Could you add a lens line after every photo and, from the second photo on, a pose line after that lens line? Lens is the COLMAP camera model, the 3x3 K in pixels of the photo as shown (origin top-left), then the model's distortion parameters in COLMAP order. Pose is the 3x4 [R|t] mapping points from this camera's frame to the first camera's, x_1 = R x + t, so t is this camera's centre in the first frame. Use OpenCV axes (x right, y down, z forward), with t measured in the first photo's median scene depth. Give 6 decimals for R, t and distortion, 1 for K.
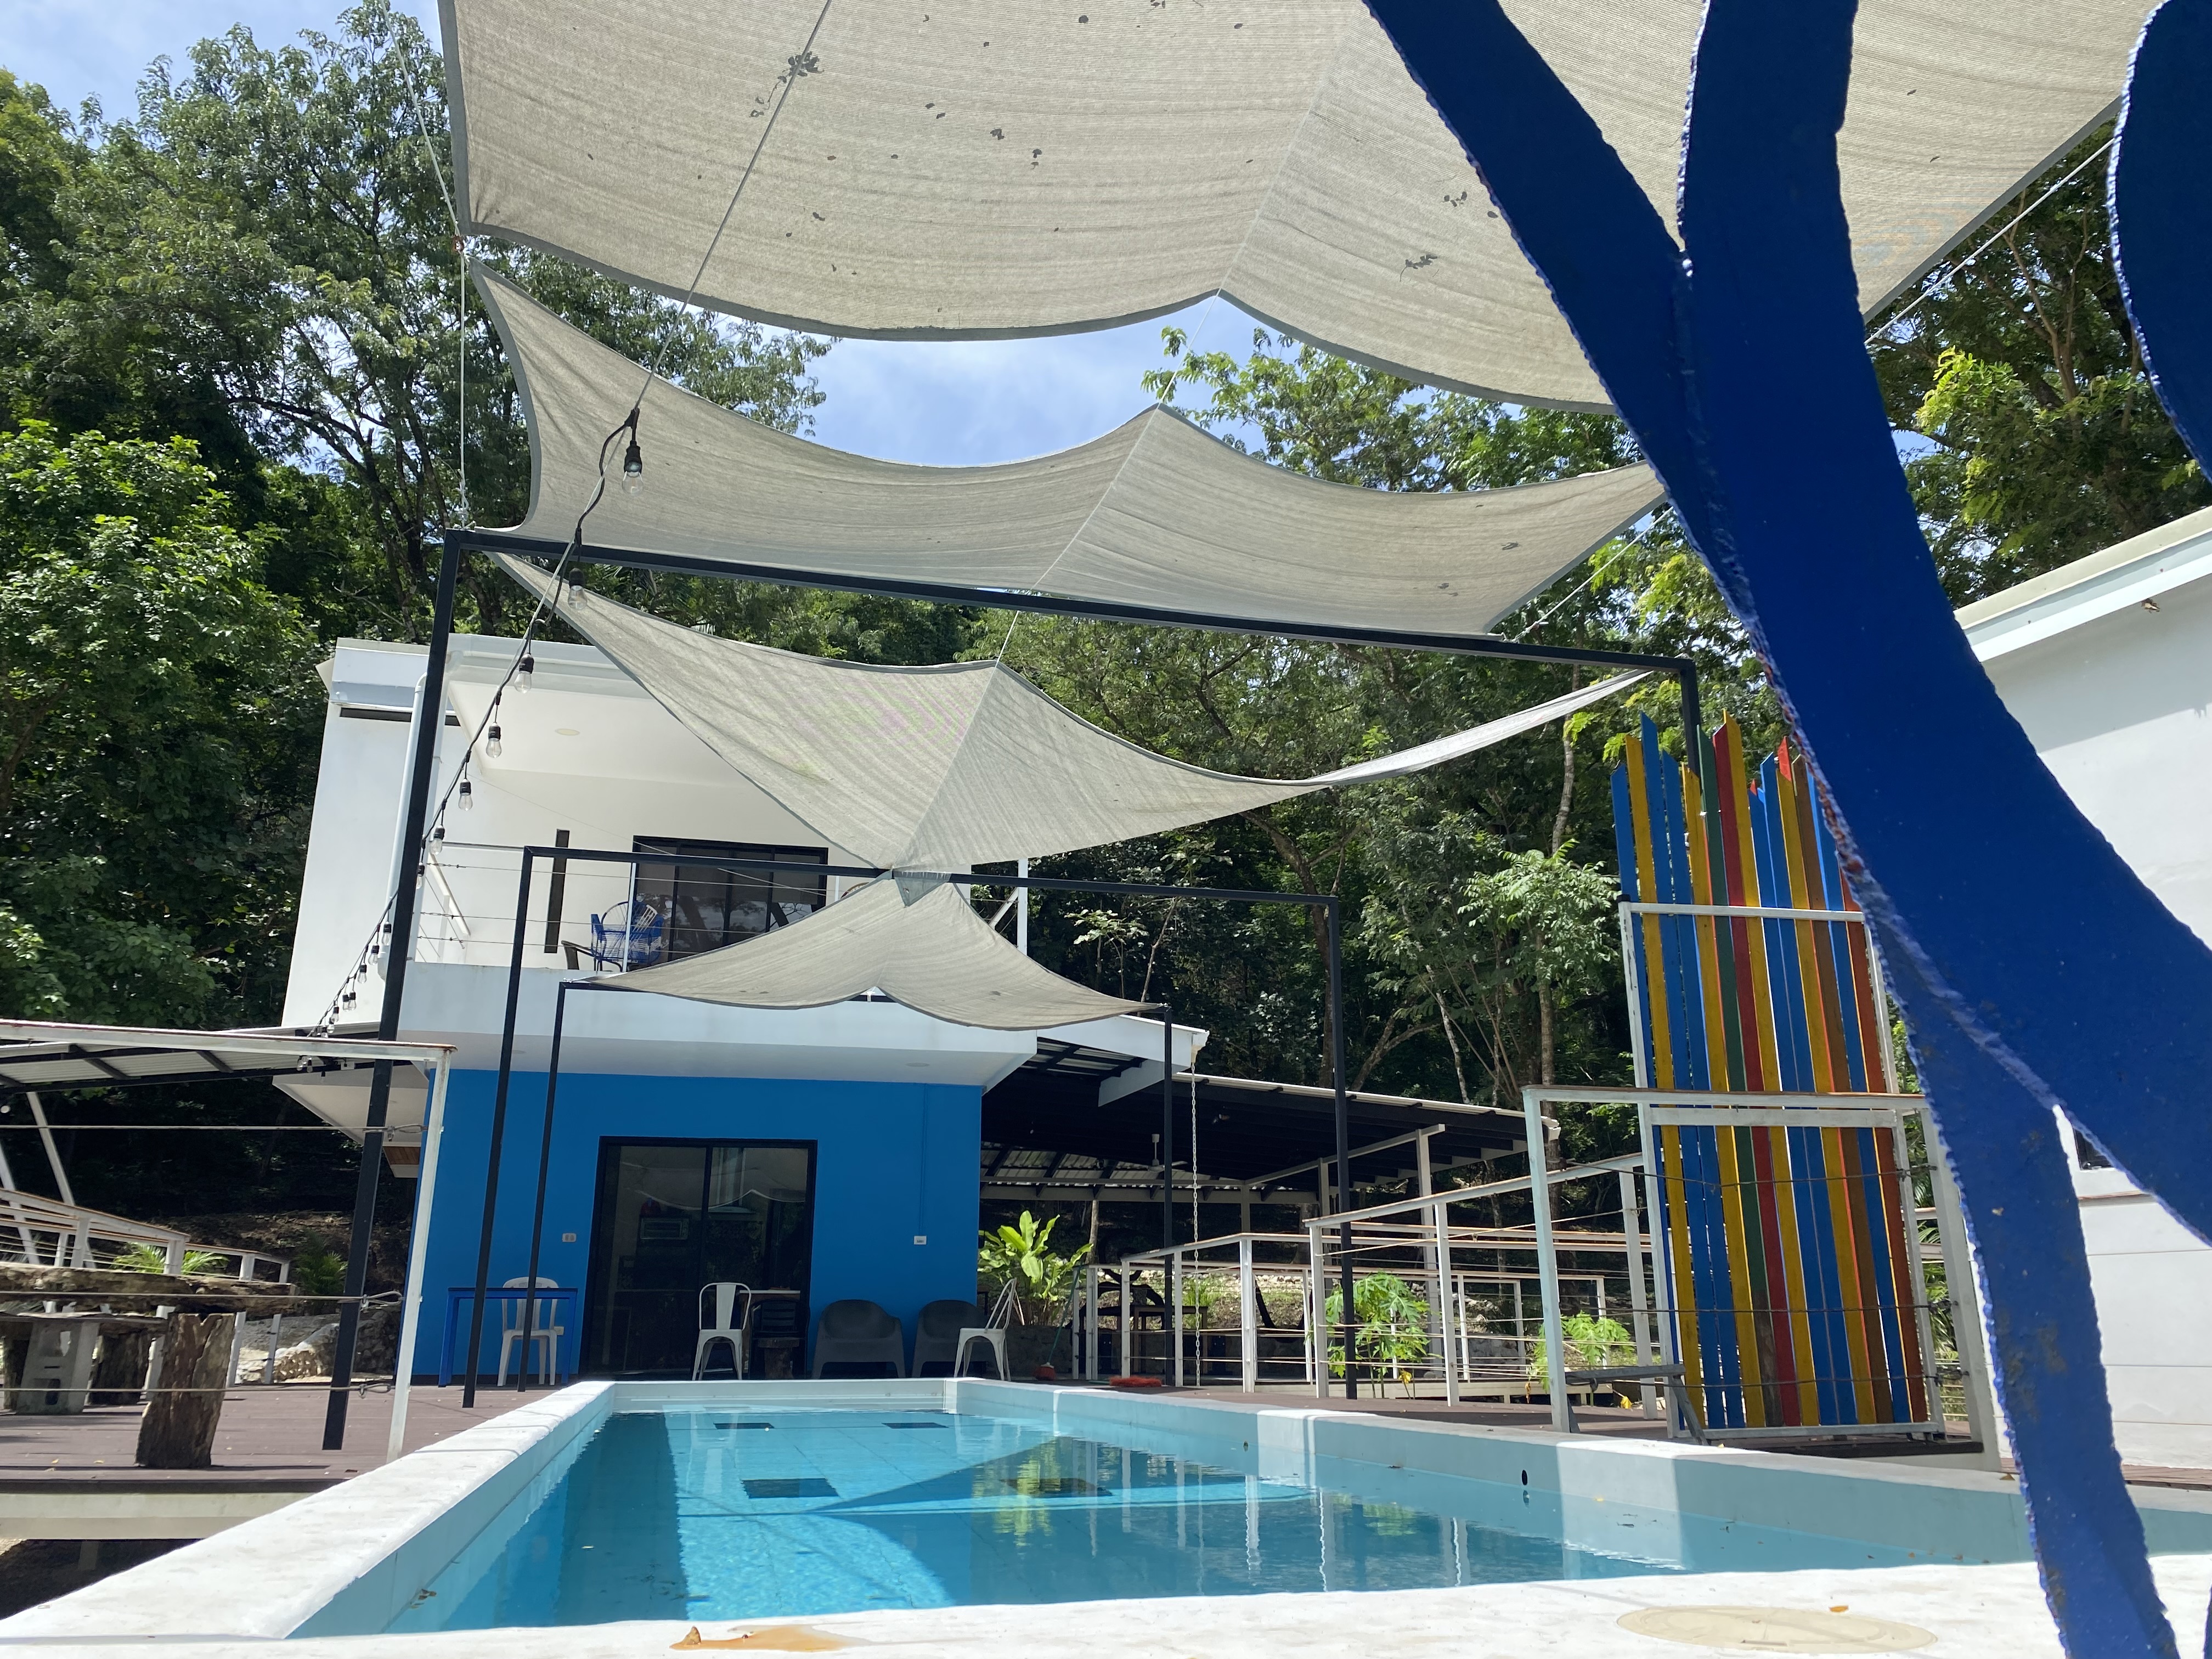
lens RADIAL K [[1698.5, 0, 1119.3], [0, 1698.5, 804.6], [0, 0, 1]] dist [0.015817, -0.022446]
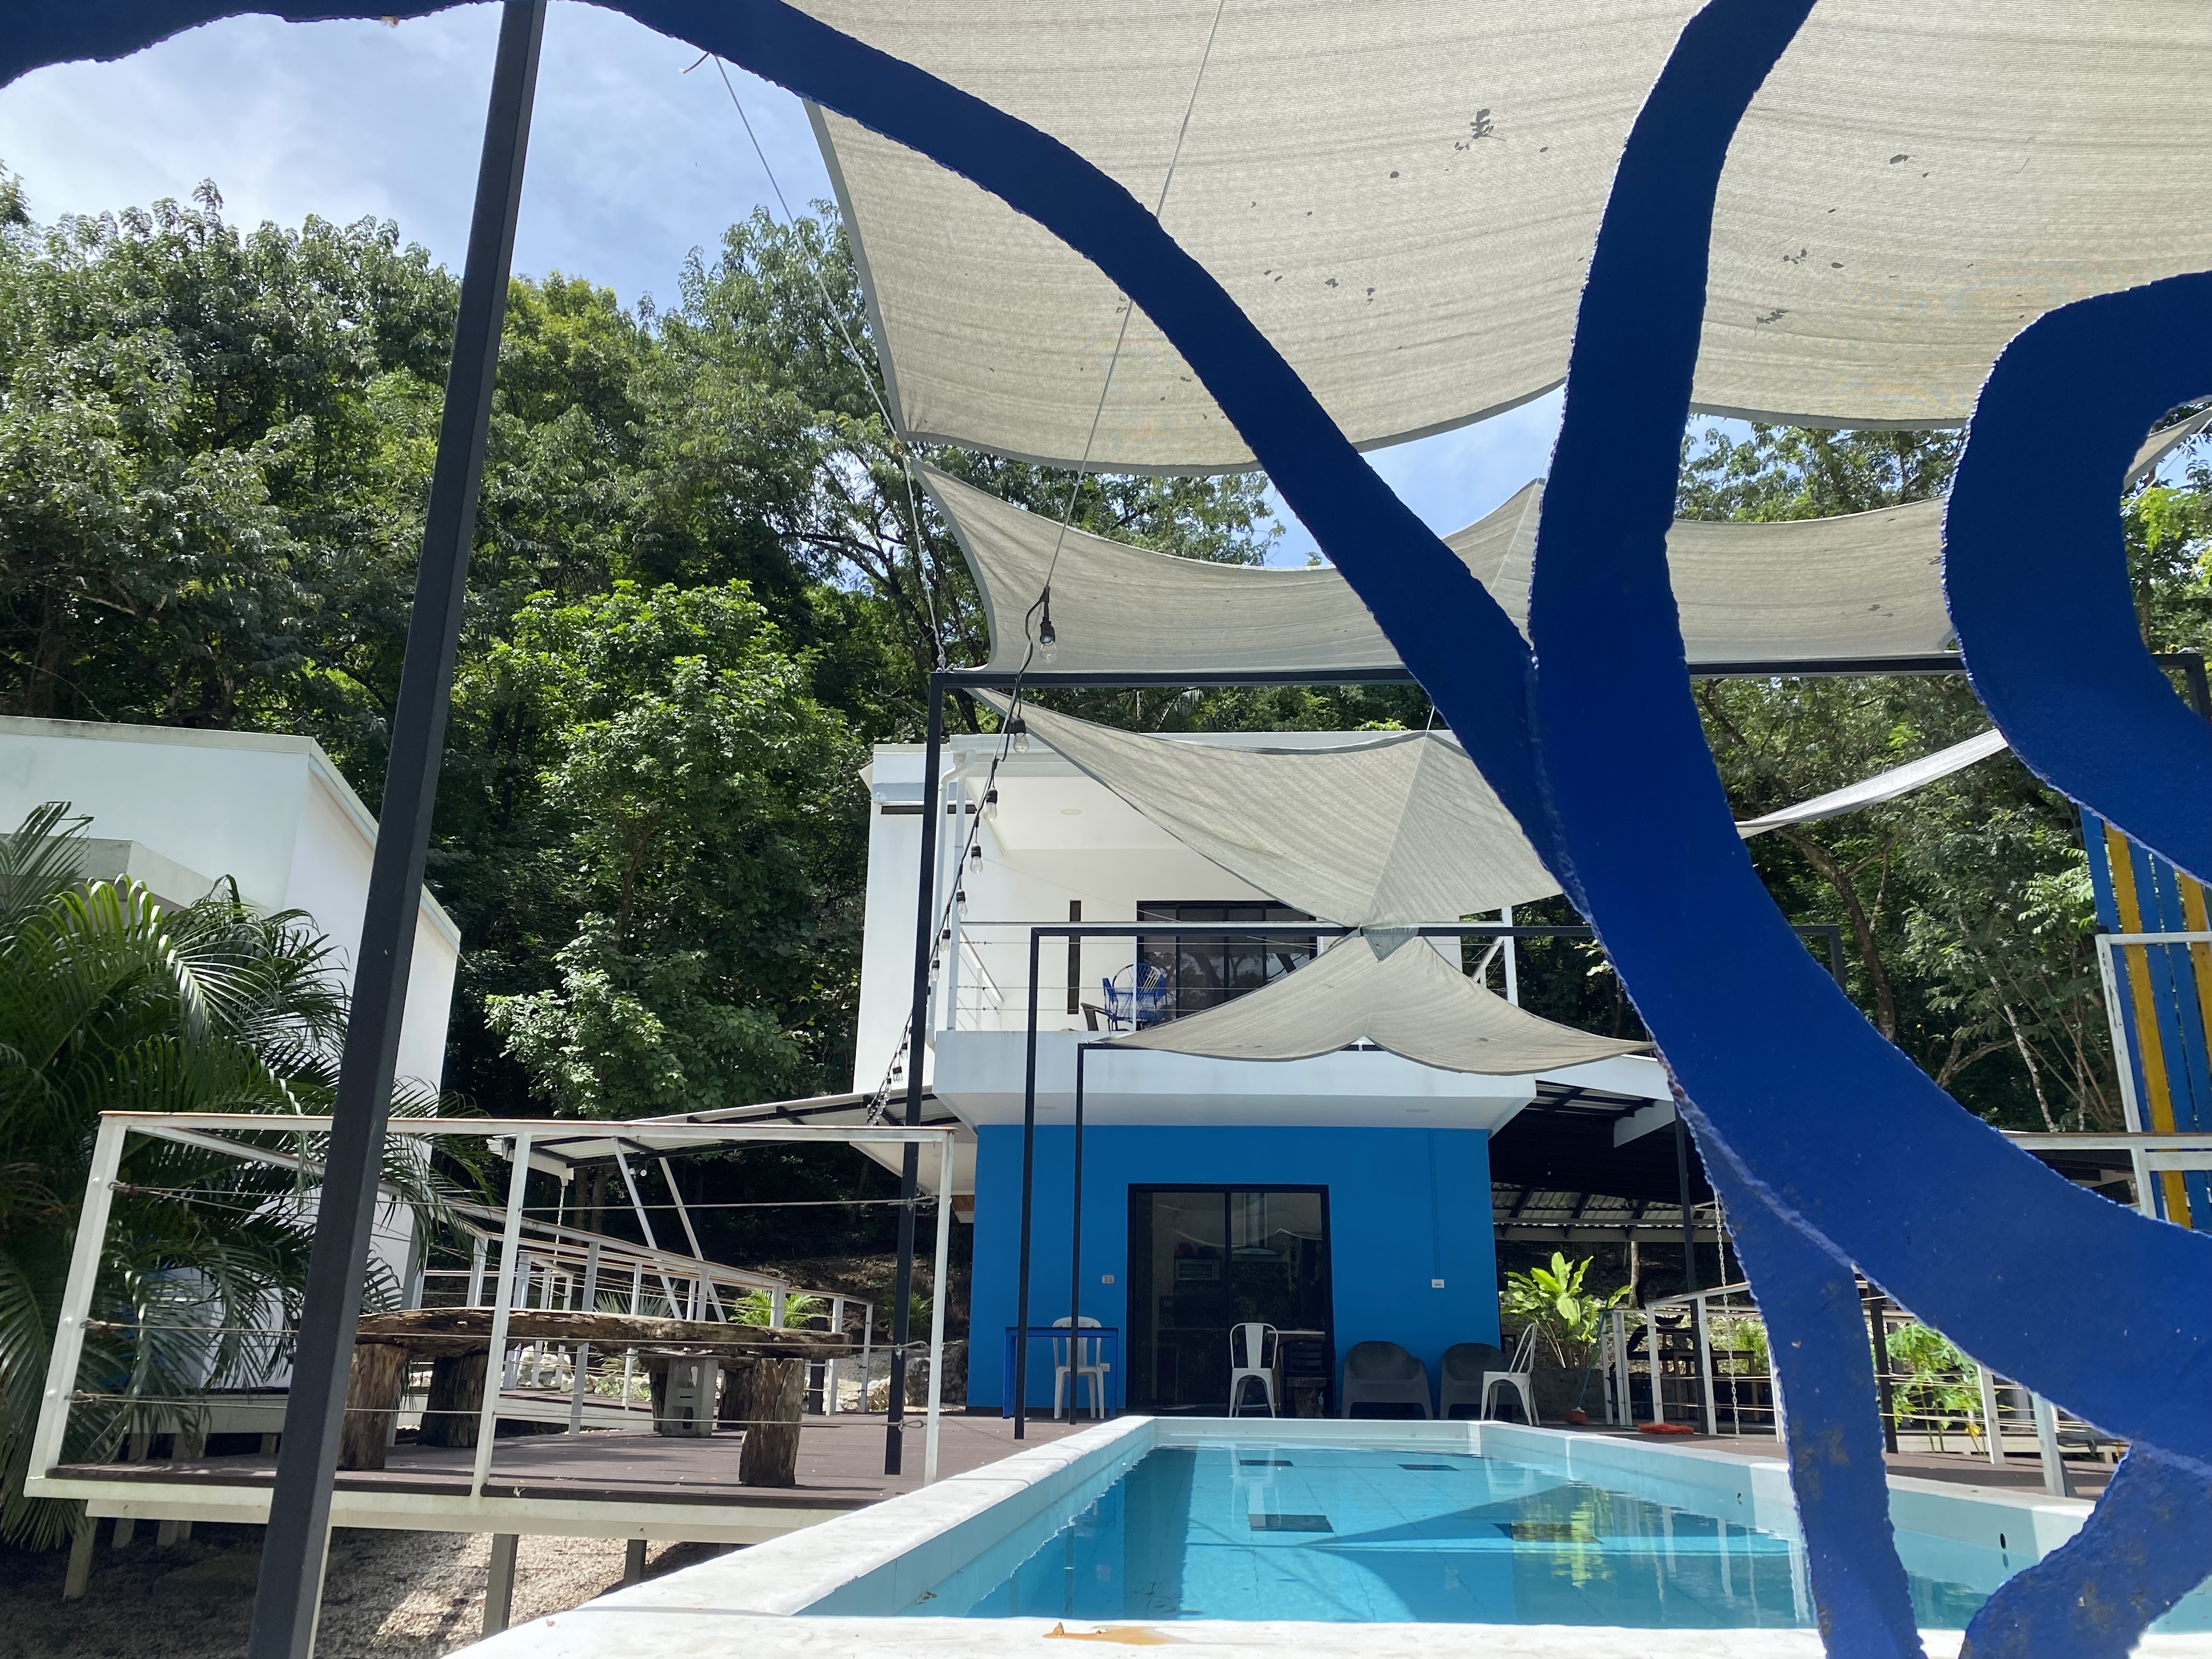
lens RADIAL K [[1691.9, 0, 1115.4], [0, 1691.9, 821.8], [0, 0, 1]] dist [0.074796, -0.118238]
pose [[0.951311, -0.082906, -0.296875, 0.019937], [0.079897, 0.996554, -0.022277, -0.008251], [0.297699, -0.002527, 0.954657, -0.020334]]
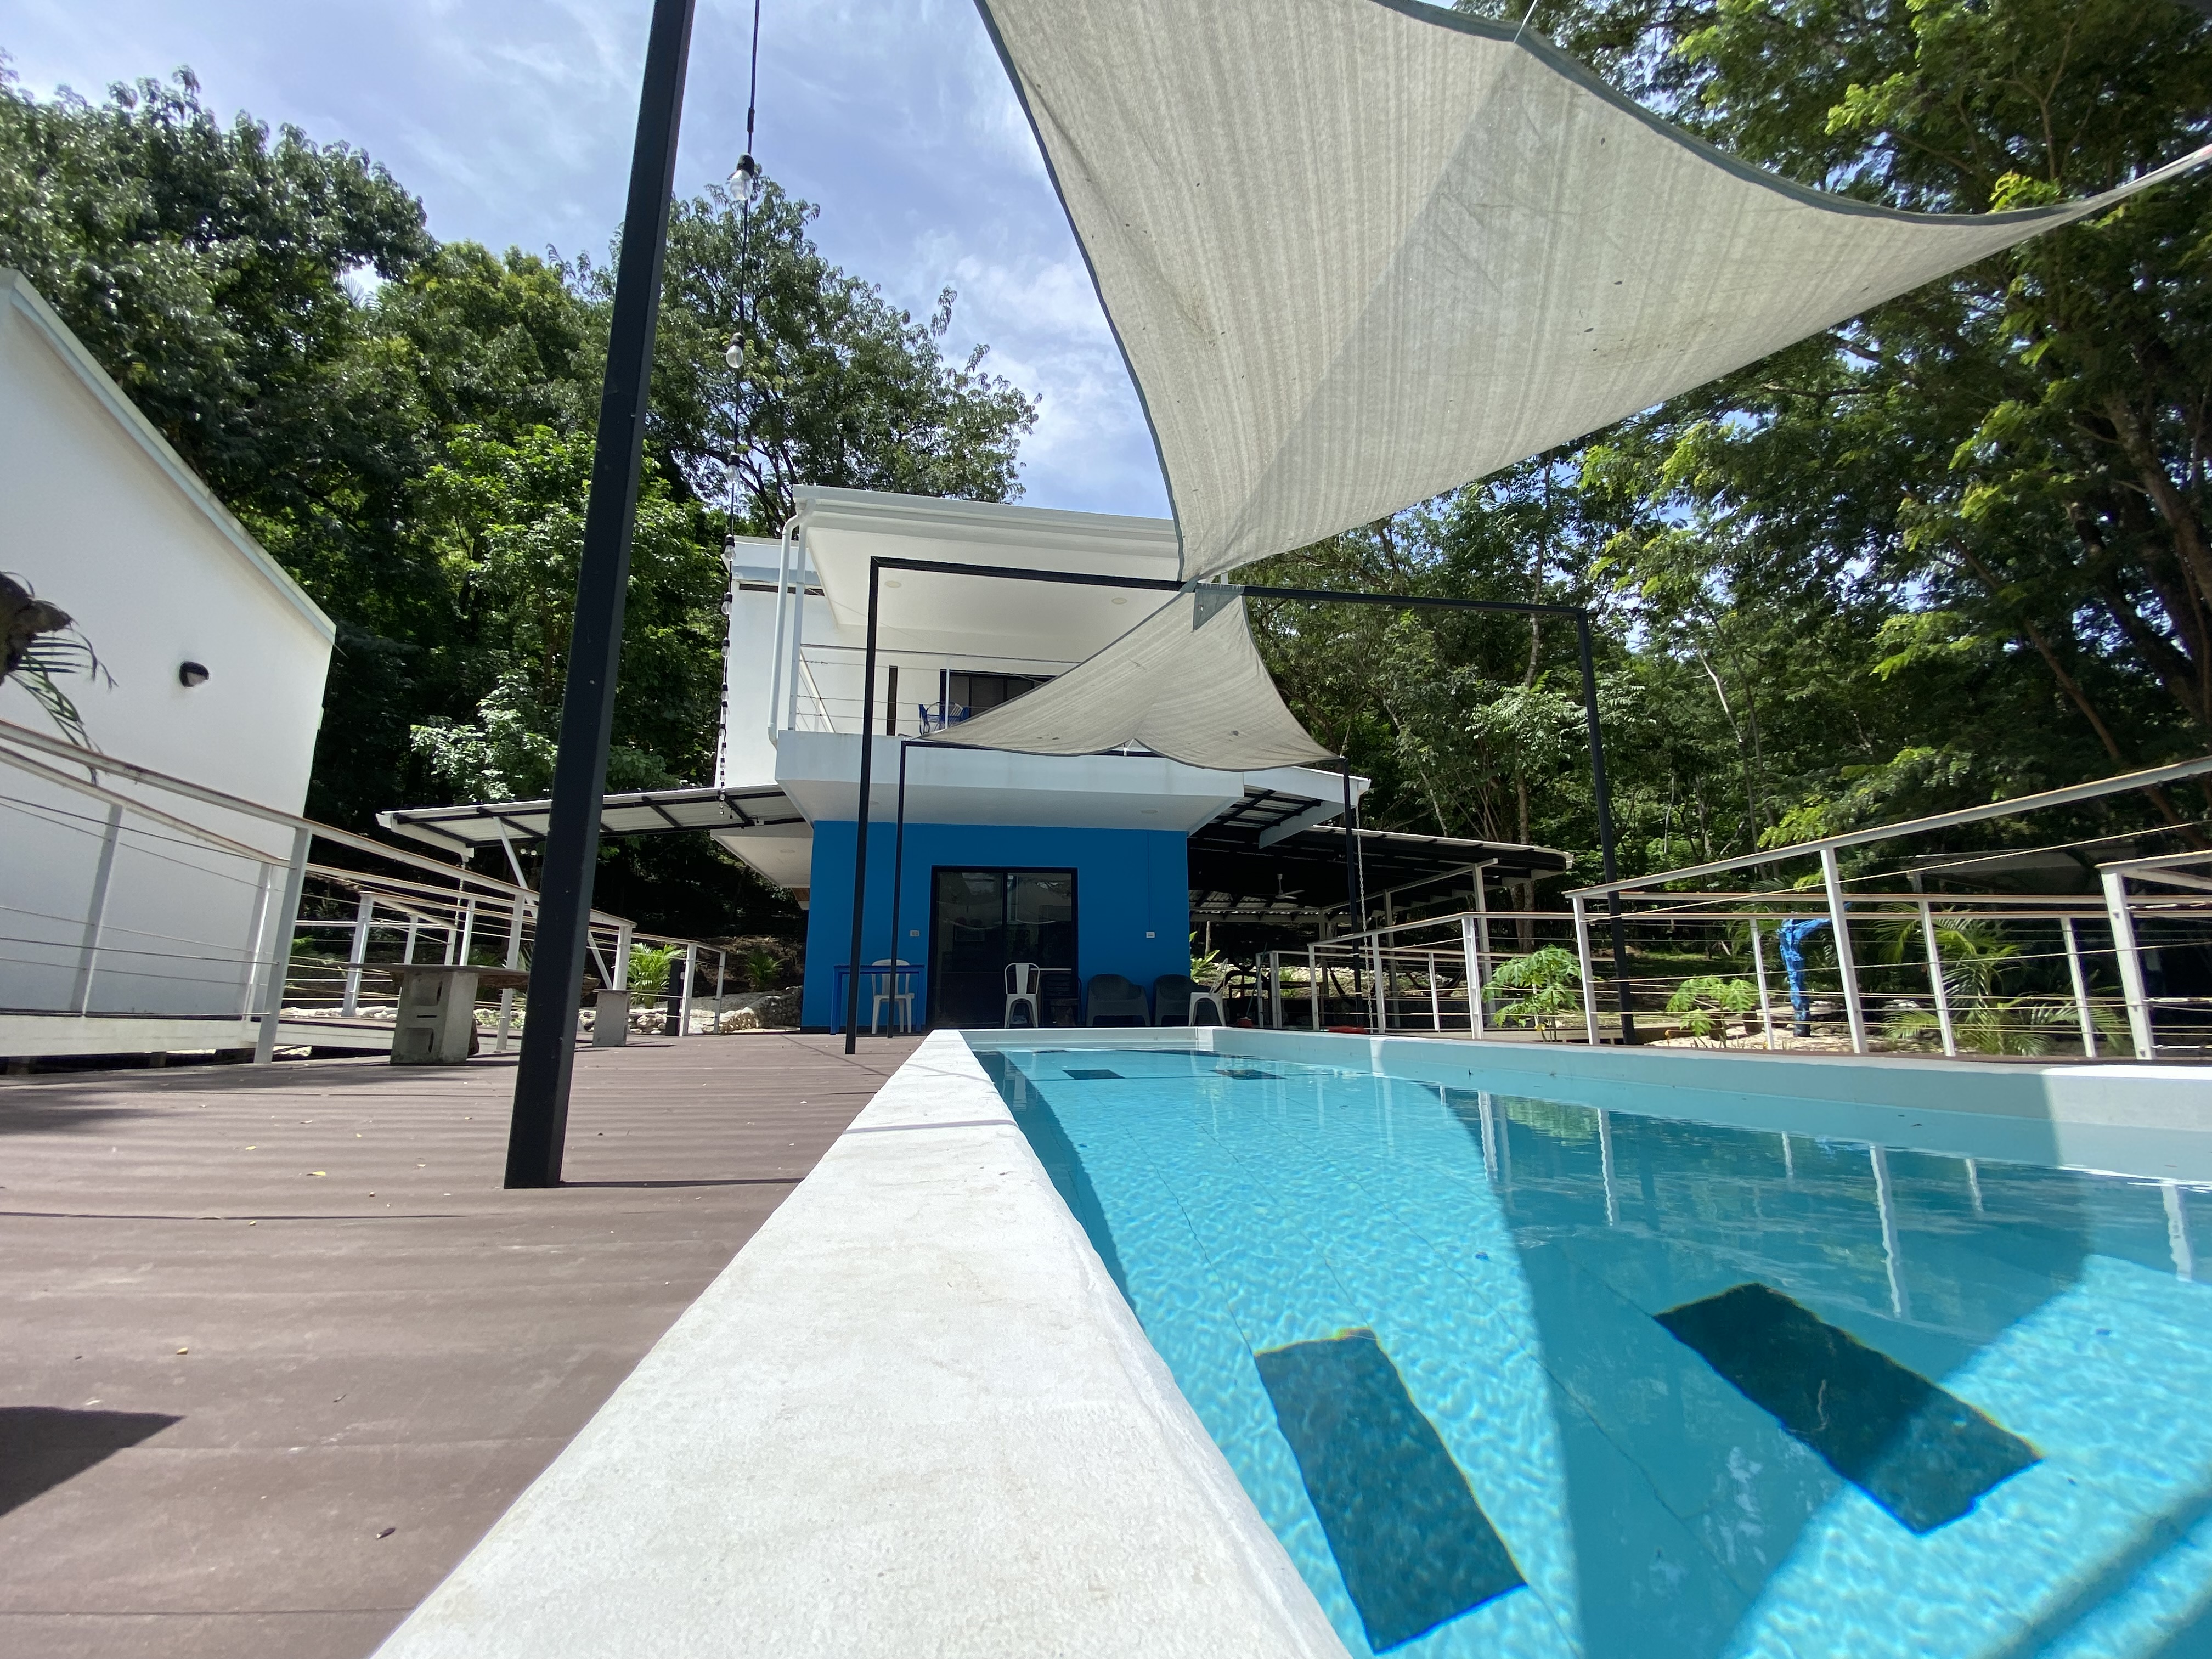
lens RADIAL K [[884.7, 0, 1106.0], [0, 884.7, 829.5], [0, 0, 1]] dist [-0.001385, -0.011588]
pose [[0.996943, -0.023812, -0.074422, -0.083851], [0.031173, 0.994562, 0.099371, 0.078842], [0.071651, -0.101387, 0.992263, 0.224890]]
